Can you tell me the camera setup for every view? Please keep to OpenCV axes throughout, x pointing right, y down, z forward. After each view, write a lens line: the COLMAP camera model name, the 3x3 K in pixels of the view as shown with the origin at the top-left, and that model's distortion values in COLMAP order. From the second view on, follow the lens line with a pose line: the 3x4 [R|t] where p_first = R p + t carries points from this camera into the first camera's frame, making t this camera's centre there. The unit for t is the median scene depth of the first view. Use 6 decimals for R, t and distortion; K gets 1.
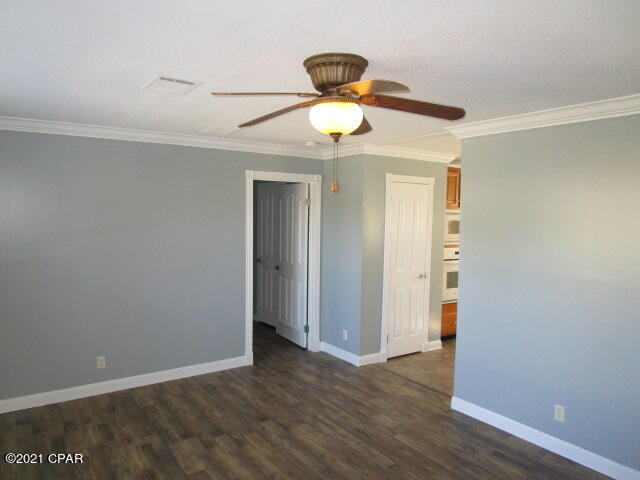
lens RADIAL K [[462.6, 0, 317.8], [0, 462.6, 237.9], [0, 0, 1]] dist [-0.014908, 0.001141]
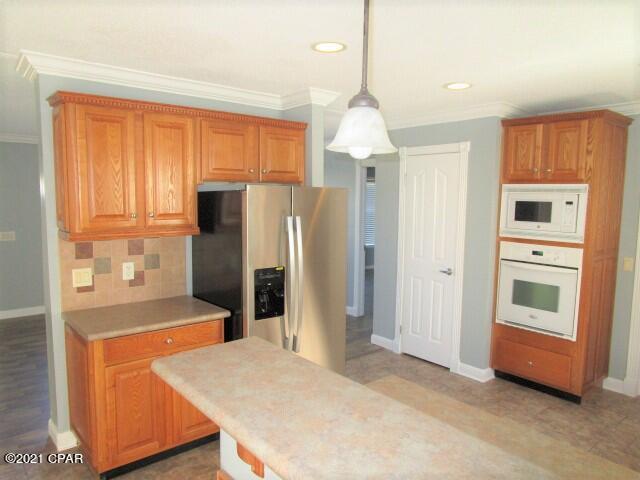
lens RADIAL K [[462.6, 0, 317.8], [0, 462.6, 237.9], [0, 0, 1]] dist [-0.014908, 0.001141]
pose [[0.087495, 0.083342, -0.992672, 0.965820], [-0.047951, 0.995691, 0.079369, -0.025418], [0.995010, 0.040655, 0.091115, 0.702957]]
